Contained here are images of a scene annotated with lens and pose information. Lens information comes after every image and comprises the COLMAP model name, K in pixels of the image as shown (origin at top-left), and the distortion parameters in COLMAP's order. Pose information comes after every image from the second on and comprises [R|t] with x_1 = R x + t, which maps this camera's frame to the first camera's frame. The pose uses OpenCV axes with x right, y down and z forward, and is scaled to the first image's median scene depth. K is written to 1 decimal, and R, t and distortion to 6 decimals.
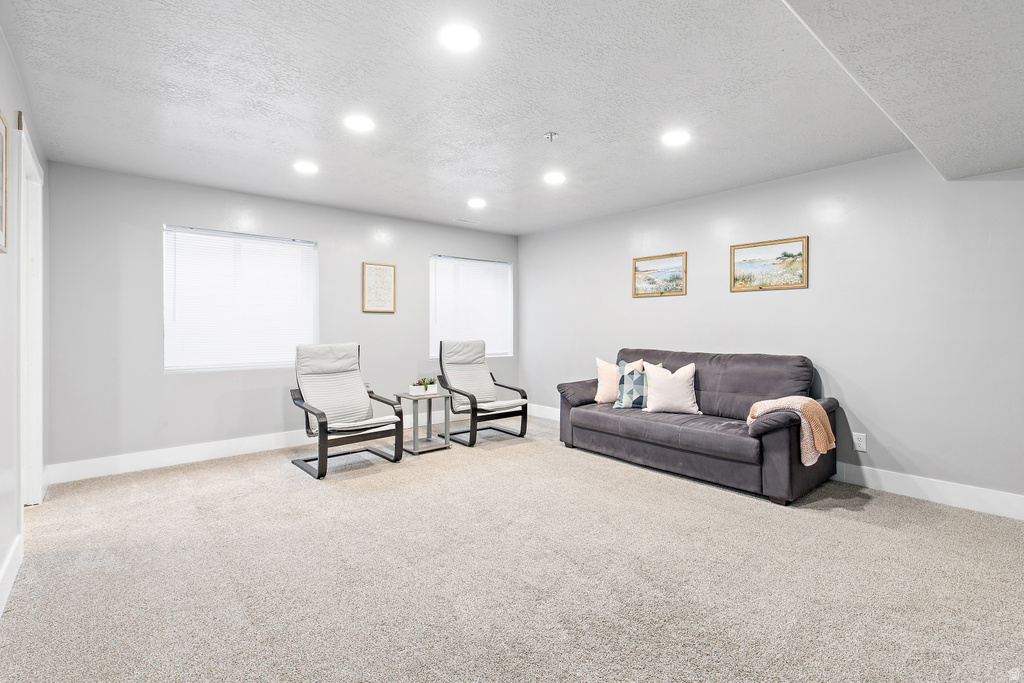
lens RADIAL K [[475.2, 0, 513.9], [0, 475.2, 332.3], [0, 0, 1]] dist [0.001742, -0.000090]
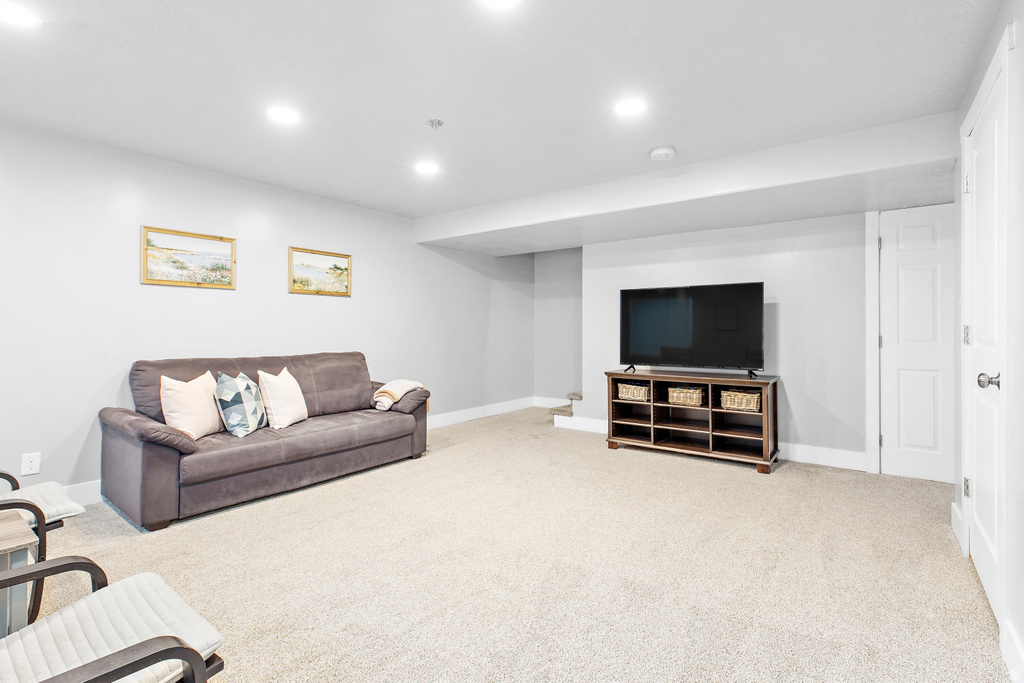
lens RADIAL K [[475.2, 0, 512.2], [0, 475.2, 335.8], [0, 0, 1]] dist [0.001742, -0.000090]
pose [[-0.211553, -0.010580, 0.977309, -0.600129], [0.011953, 0.999839, 0.013411, -0.003179], [-0.977293, 0.014519, -0.211393, 0.739906]]
